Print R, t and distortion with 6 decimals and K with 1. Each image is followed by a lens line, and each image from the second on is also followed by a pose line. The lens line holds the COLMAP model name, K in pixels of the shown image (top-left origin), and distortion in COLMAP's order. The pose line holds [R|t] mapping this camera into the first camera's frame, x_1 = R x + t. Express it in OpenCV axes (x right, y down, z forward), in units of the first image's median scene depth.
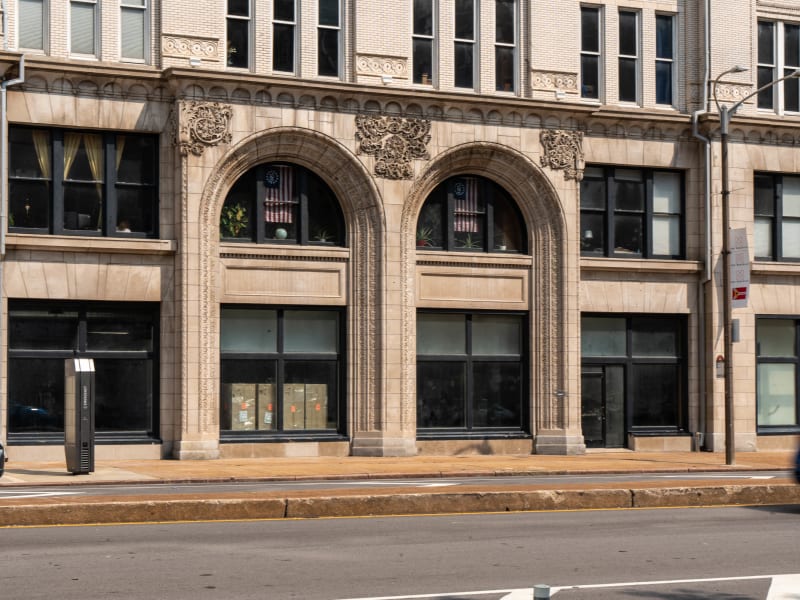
lens RADIAL K [[1409.3, 0, 391.5], [0, 1409.3, 307.8], [0, 0, 1]] dist [0.054020, 0.000000]
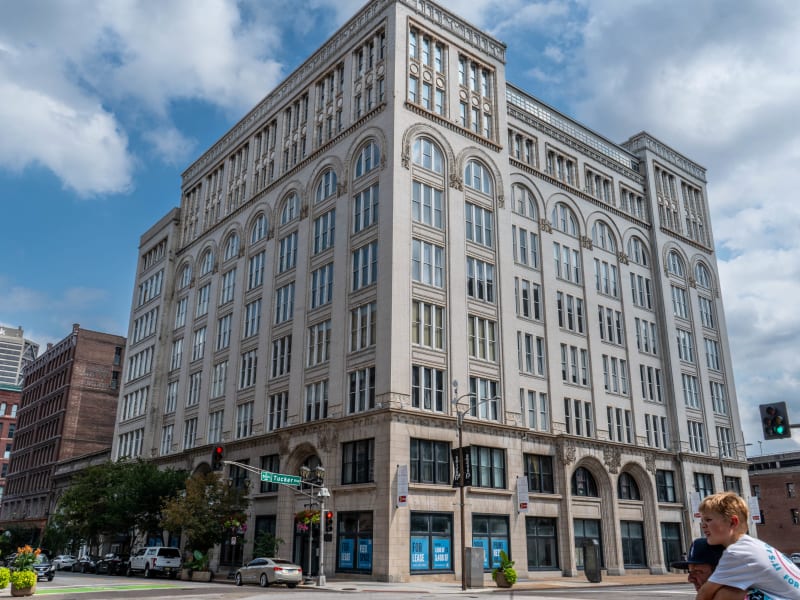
lens RADIAL K [[733.4, 0, 402.3], [0, 733.4, 299.7], [0, 0, 1]] dist [0.005025, -0.001839]
pose [[0.956307, 0.097806, 0.275519, -0.843180], [-0.020681, 0.962652, -0.269950, -0.018847], [-0.291631, 0.252457, 0.922614, -0.348393]]
